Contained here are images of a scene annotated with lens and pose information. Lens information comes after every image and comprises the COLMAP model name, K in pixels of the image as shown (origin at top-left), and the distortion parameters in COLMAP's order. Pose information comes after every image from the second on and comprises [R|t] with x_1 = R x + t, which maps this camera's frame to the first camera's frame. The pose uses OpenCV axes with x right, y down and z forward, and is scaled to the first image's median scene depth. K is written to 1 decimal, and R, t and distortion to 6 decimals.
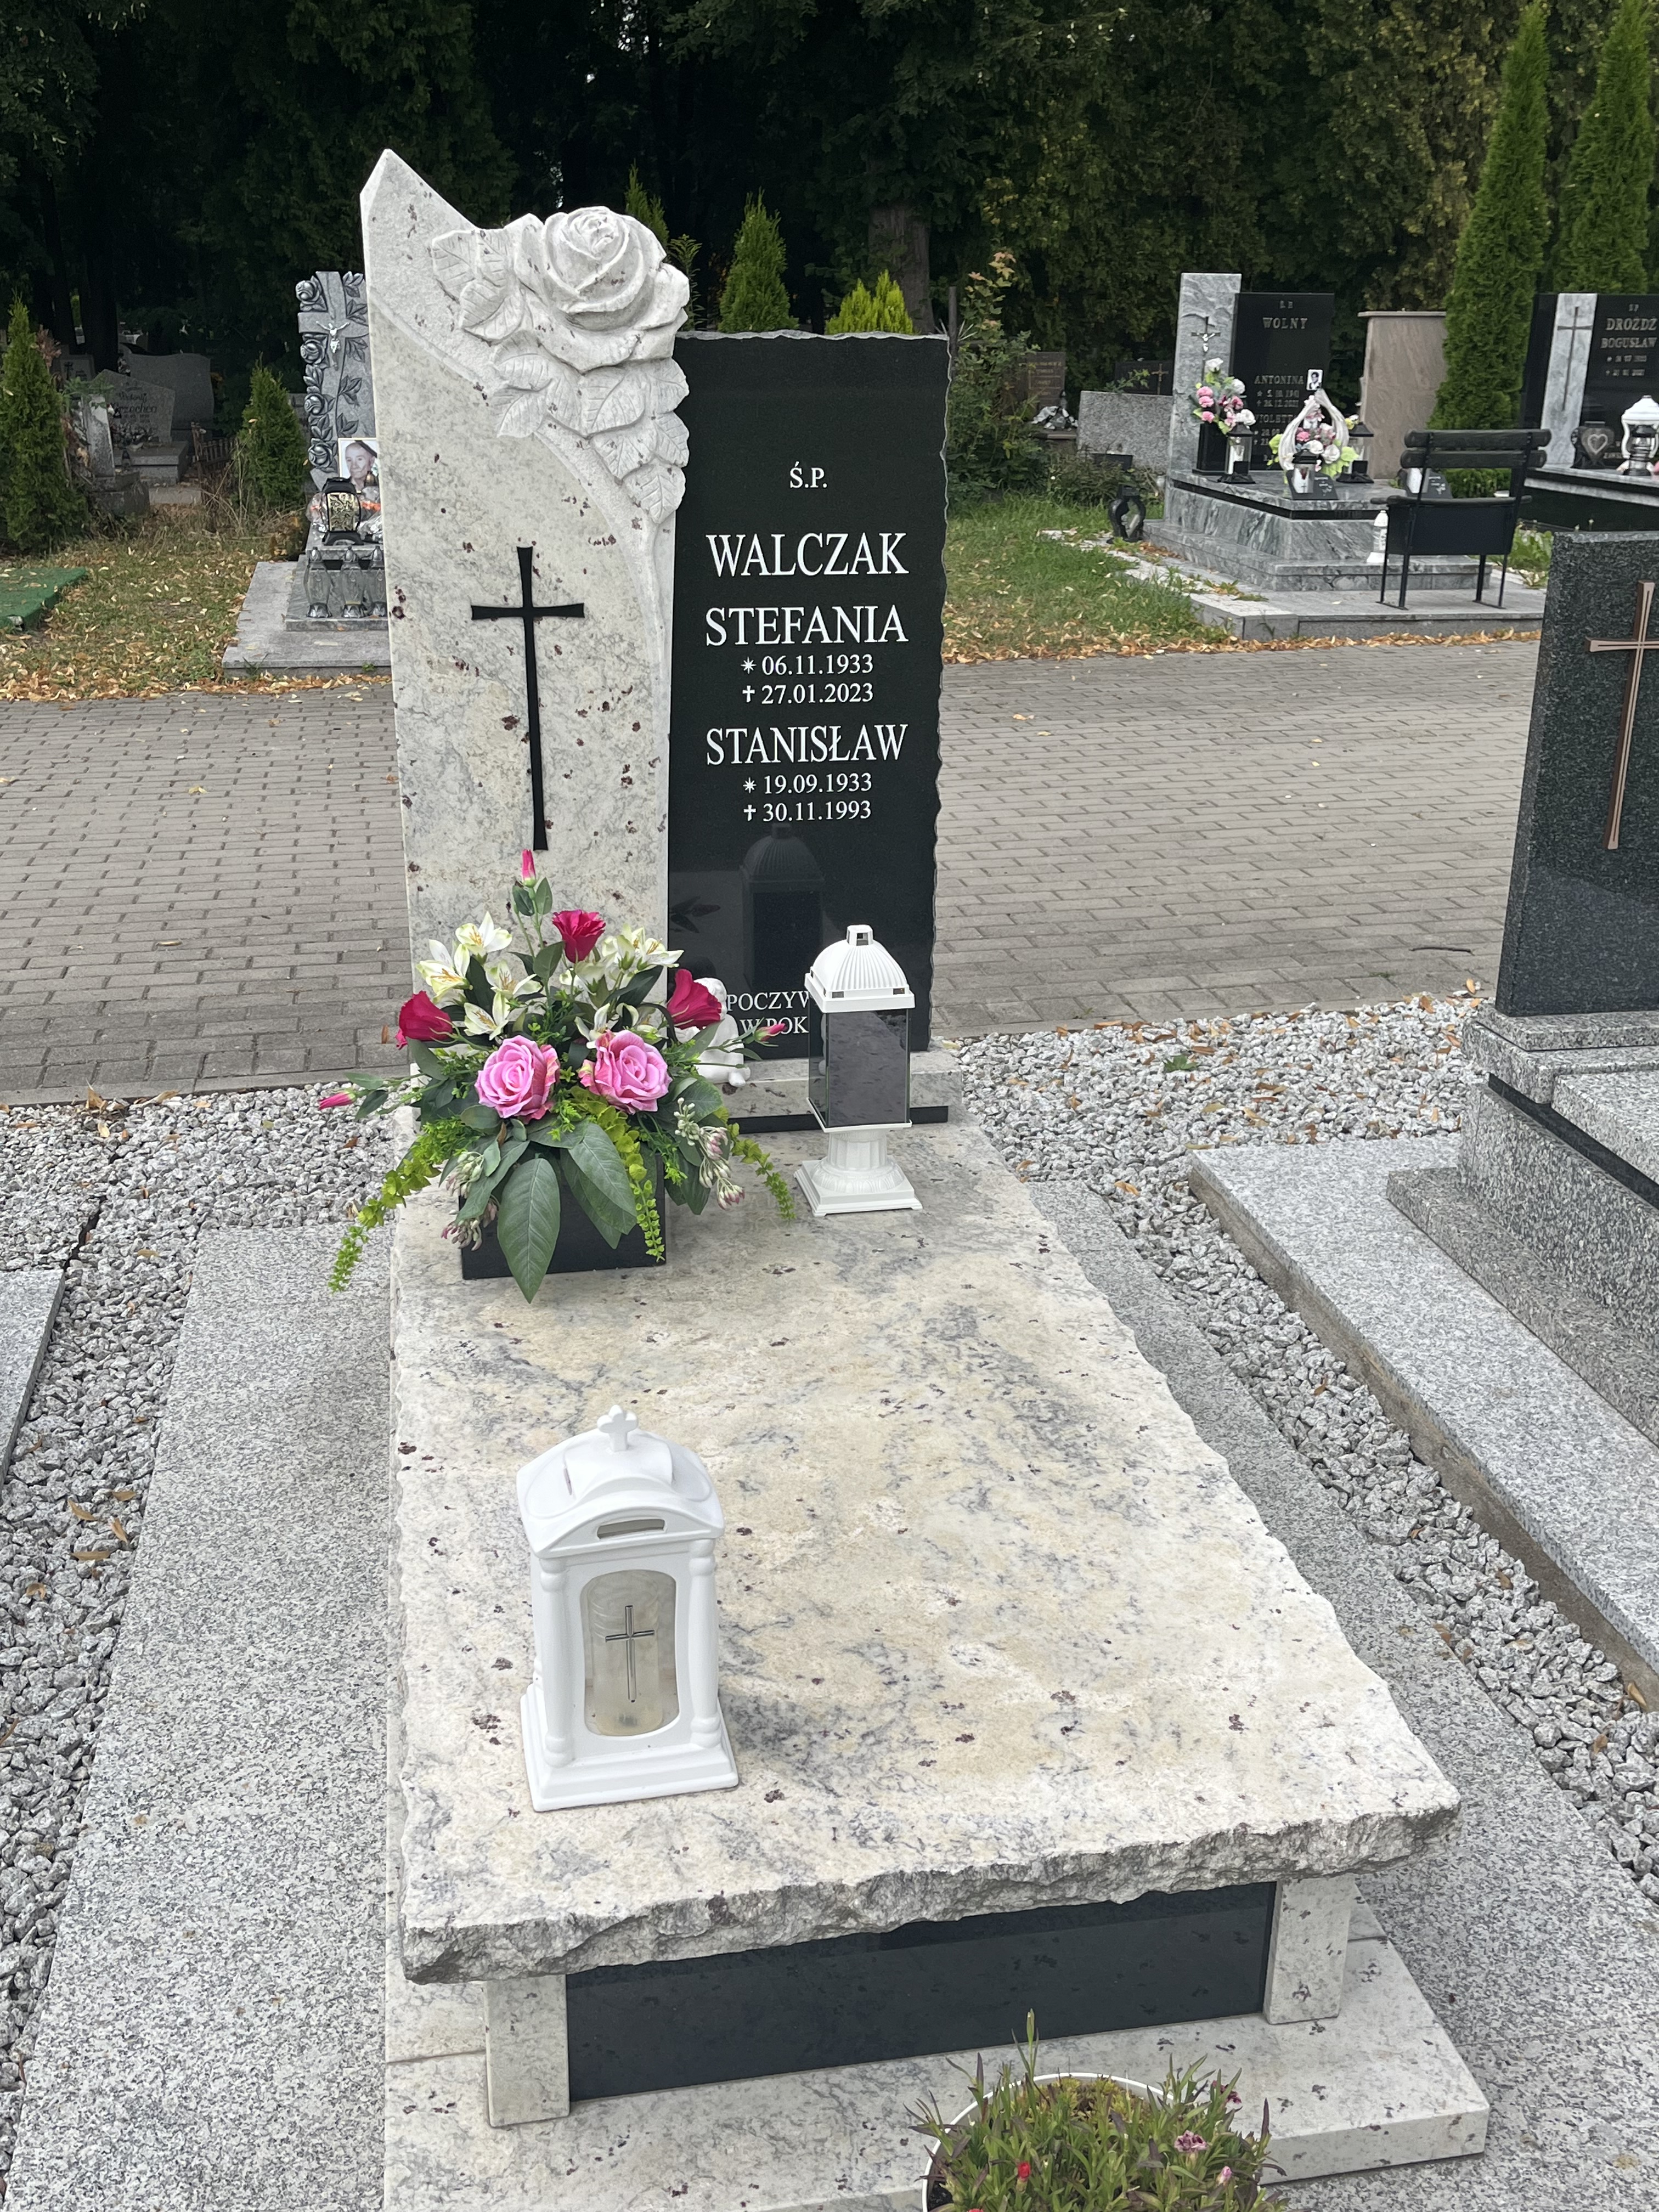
lens RADIAL K [[2531.4, 0, 826.0], [0, 2531.4, 1144.0], [0, 0, 1]] dist [0.106460, -0.420247]
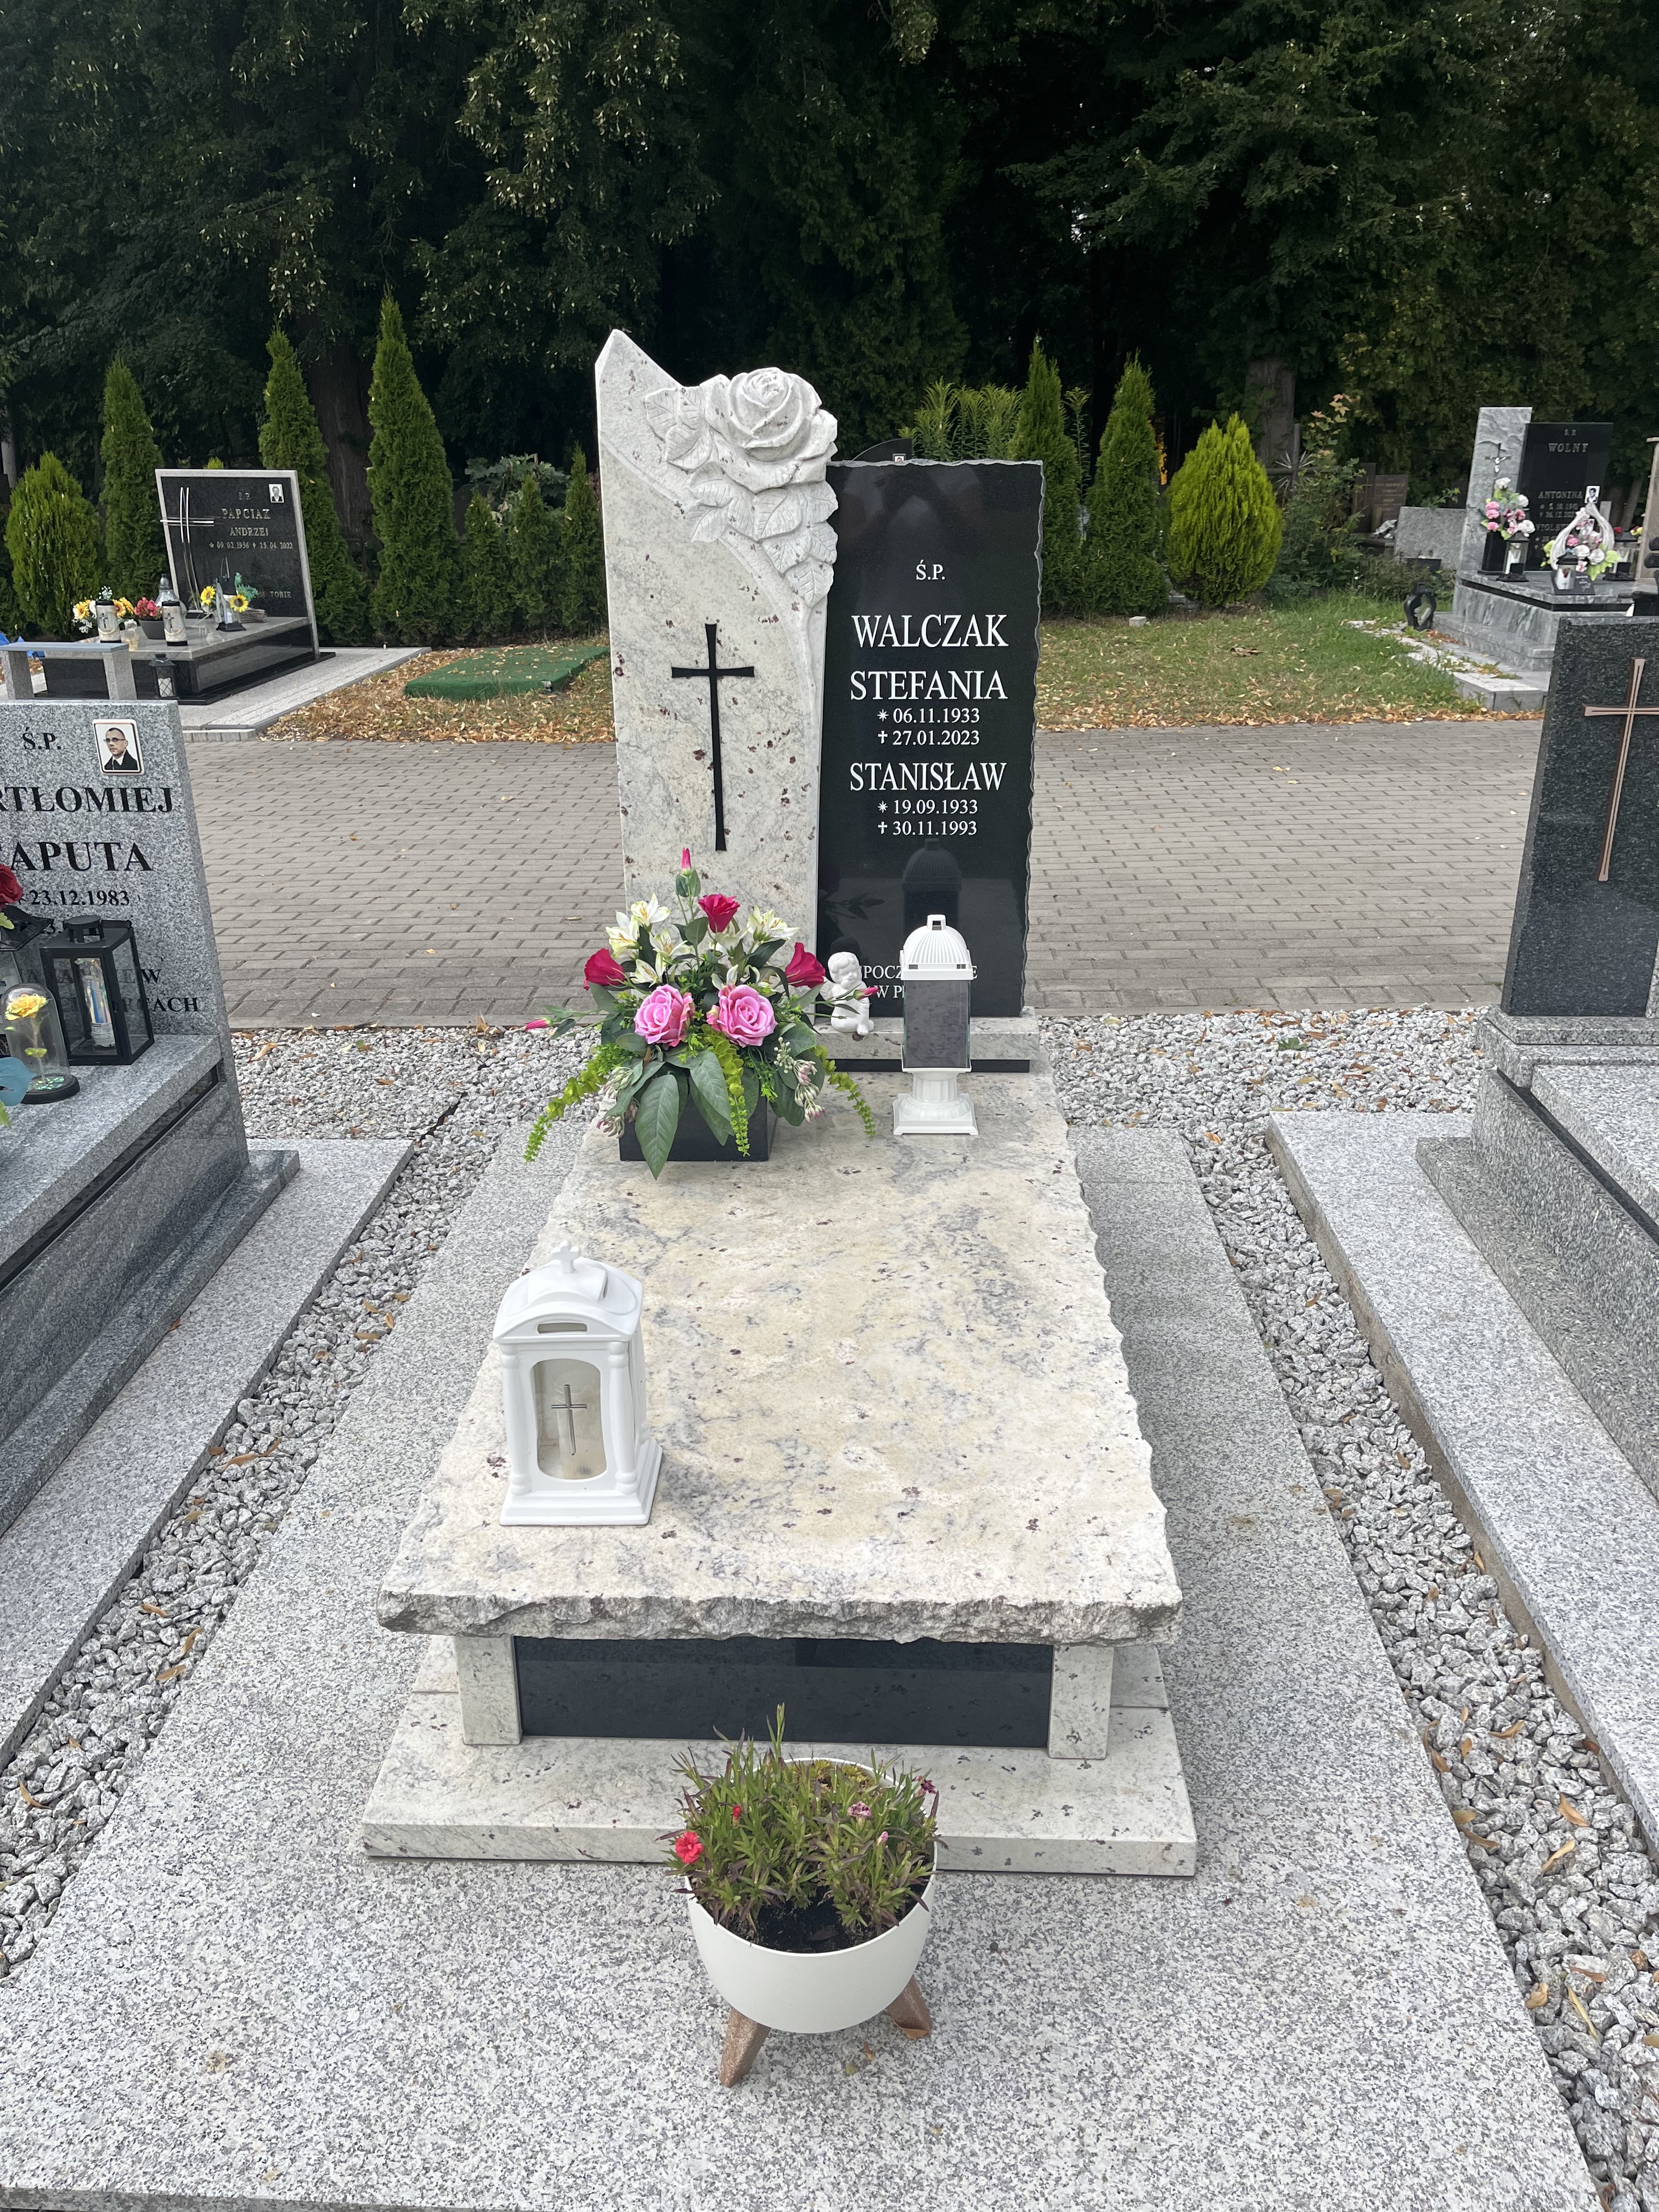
lens RADIAL K [[1983.5, 0, 838.7], [0, 1983.5, 1155.3], [0, 0, 1]] dist [0.064545, -0.160002]
pose [[0.966492, 0.070101, -0.246938, 0.224159], [-0.064464, 0.997443, 0.030848, 0.009349], [0.248469, -0.013896, 0.968540, -0.009826]]
